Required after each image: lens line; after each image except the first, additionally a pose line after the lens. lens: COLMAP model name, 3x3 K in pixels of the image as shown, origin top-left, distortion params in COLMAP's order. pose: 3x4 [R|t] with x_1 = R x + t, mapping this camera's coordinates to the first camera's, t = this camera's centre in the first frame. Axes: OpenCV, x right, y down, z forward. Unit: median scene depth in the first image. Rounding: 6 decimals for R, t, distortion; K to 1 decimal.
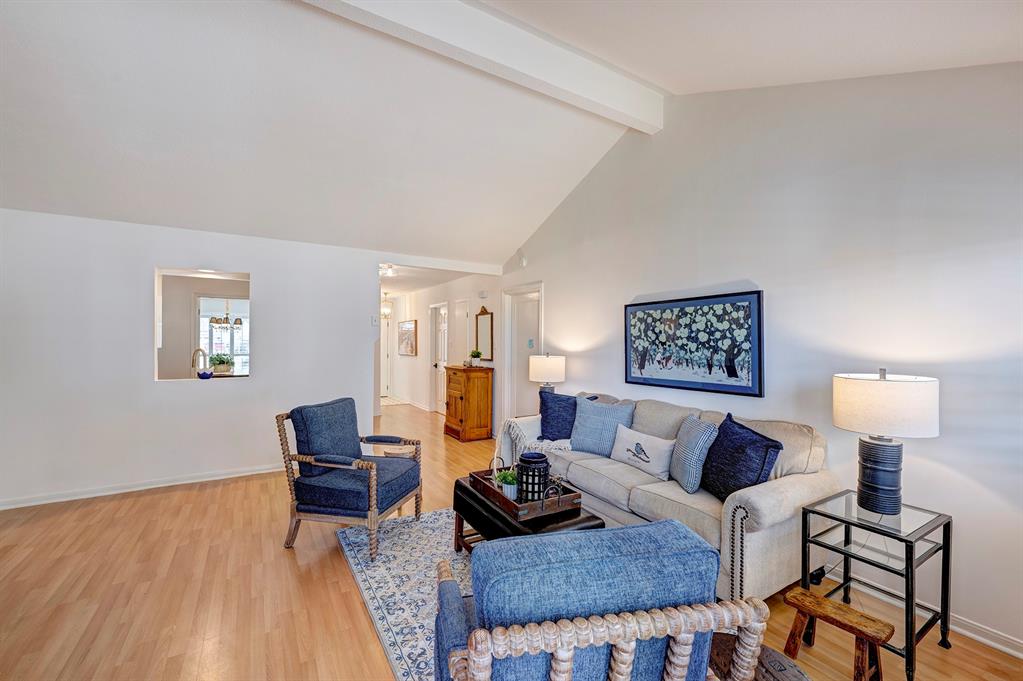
lens RADIAL K [[405.8, 0, 511.5], [0, 405.8, 340.5], [0, 0, 1]] dist [-0.000462, -0.000016]
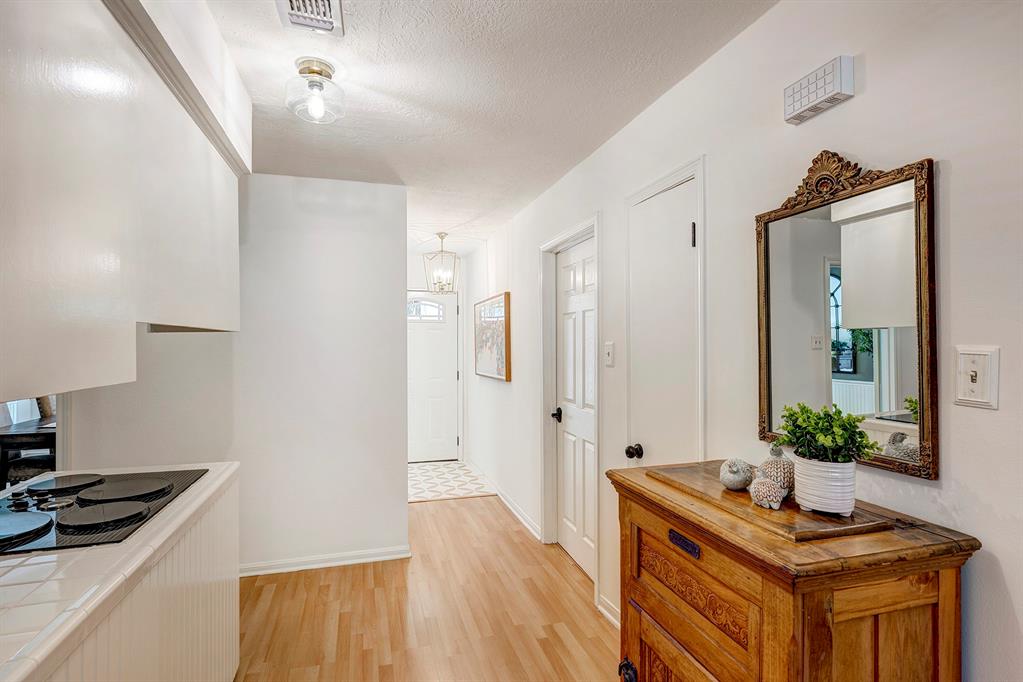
lens RADIAL K [[498.8, 0, 511.5], [0, 498.8, 341.0], [0, 0, 1]] dist [0.000362, 0.000049]
pose [[0.964253, -0.002915, -0.264969, -0.112021], [0.001424, 0.999982, -0.005821, 0.000381], [0.264981, 0.005236, 0.964239, 0.583282]]
